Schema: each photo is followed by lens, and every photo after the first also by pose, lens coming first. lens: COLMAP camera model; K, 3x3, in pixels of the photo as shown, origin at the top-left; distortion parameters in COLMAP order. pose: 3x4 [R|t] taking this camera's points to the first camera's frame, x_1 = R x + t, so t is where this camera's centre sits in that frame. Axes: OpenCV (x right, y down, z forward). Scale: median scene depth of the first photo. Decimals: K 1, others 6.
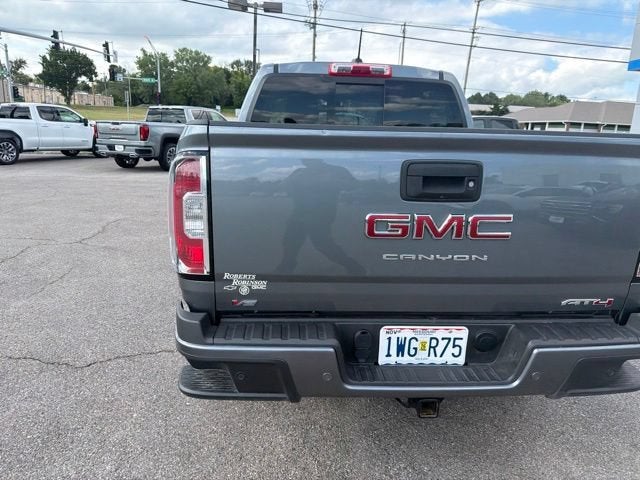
lens RADIAL K [[454.4, 0, 320.9], [0, 454.4, 239.1], [0, 0, 1]] dist [0.022312, -0.026680]
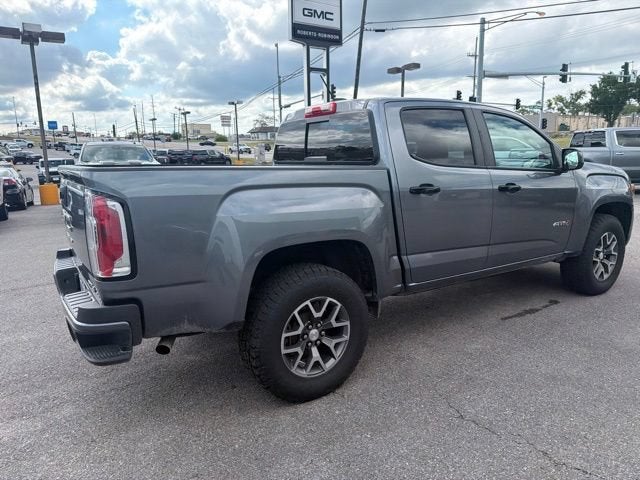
lens RADIAL K [[456.7, 0, 329.7], [0, 456.7, 238.3], [0, 0, 1]] dist [0.034127, -0.045568]
pose [[0.495340, 0.117262, -0.860748, 0.268767], [-0.165920, 0.985377, 0.038757, -0.022599], [0.852707, 0.123617, 0.507553, 0.109819]]
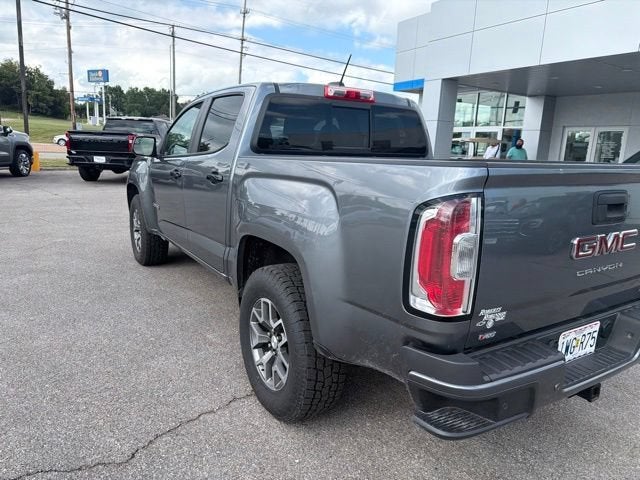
lens RADIAL K [[454.4, 0, 323.0], [0, 454.4, 239.6], [0, 0, 1]] dist [0.022312, -0.026680]
pose [[0.883102, -0.094071, 0.459654, -0.111012], [0.098224, 0.995052, 0.014932, -0.014968], [-0.458784, 0.031962, 0.887973, 0.028612]]
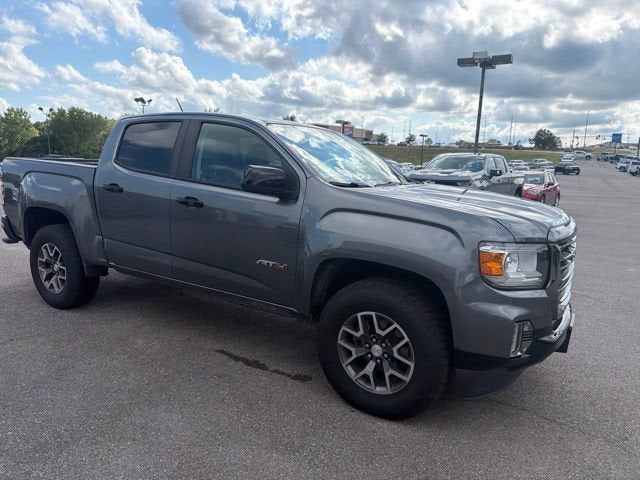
lens RADIAL K [[454.4, 0, 323.4], [0, 454.4, 235.5], [0, 0, 1]] dist [0.022312, -0.026680]
pose [[-0.576656, 0.079939, -0.813067, 0.248303], [-0.238908, 0.935200, 0.261389, -0.126528], [0.781275, 0.344980, -0.520191, 0.535279]]
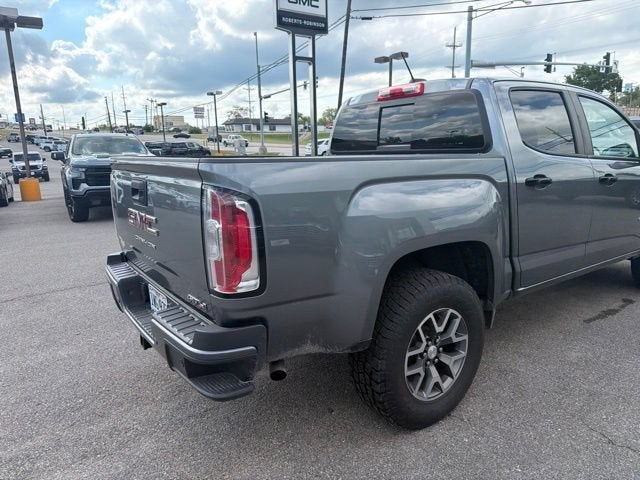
lens RADIAL K [[456.7, 0, 322.4], [0, 456.7, 245.2], [0, 0, 1]] dist [0.034127, -0.045568]
pose [[0.528727, 0.137102, -0.837646, 0.213644], [-0.155940, 0.985761, 0.062915, -0.015817], [0.834344, 0.097358, 0.542578, 0.076383]]
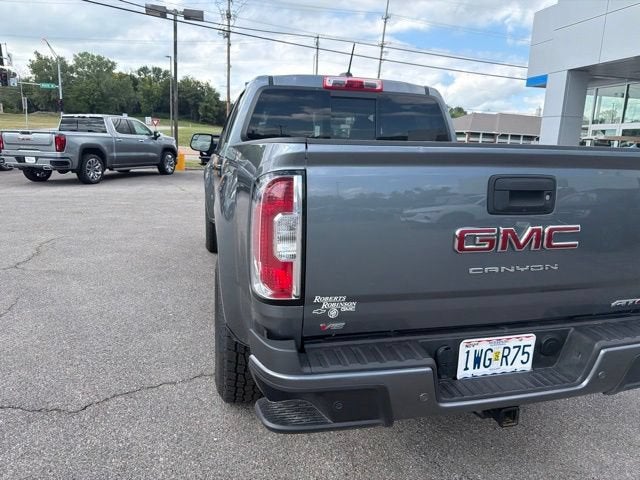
lens RADIAL K [[454.4, 0, 323.5], [0, 454.4, 232.3], [0, 0, 1]] dist [0.022312, -0.026680]
pose [[0.982398, -0.037761, 0.182944, -0.041275], [0.043819, 0.998613, -0.029187, -0.003594], [-0.181588, 0.036689, 0.982690, 0.007013]]
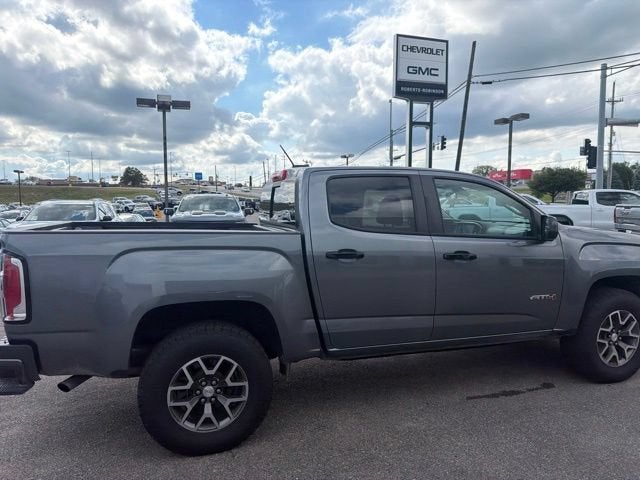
lens RADIAL K [[456.7, 0, 327.8], [0, 456.7, 238.0], [0, 0, 1]] dist [0.034127, -0.045568]
pose [[0.249774, 0.038200, -0.967550, 0.313526], [-0.209773, 0.977626, -0.015555, -0.049684], [0.945309, 0.206851, 0.252199, 0.198638]]
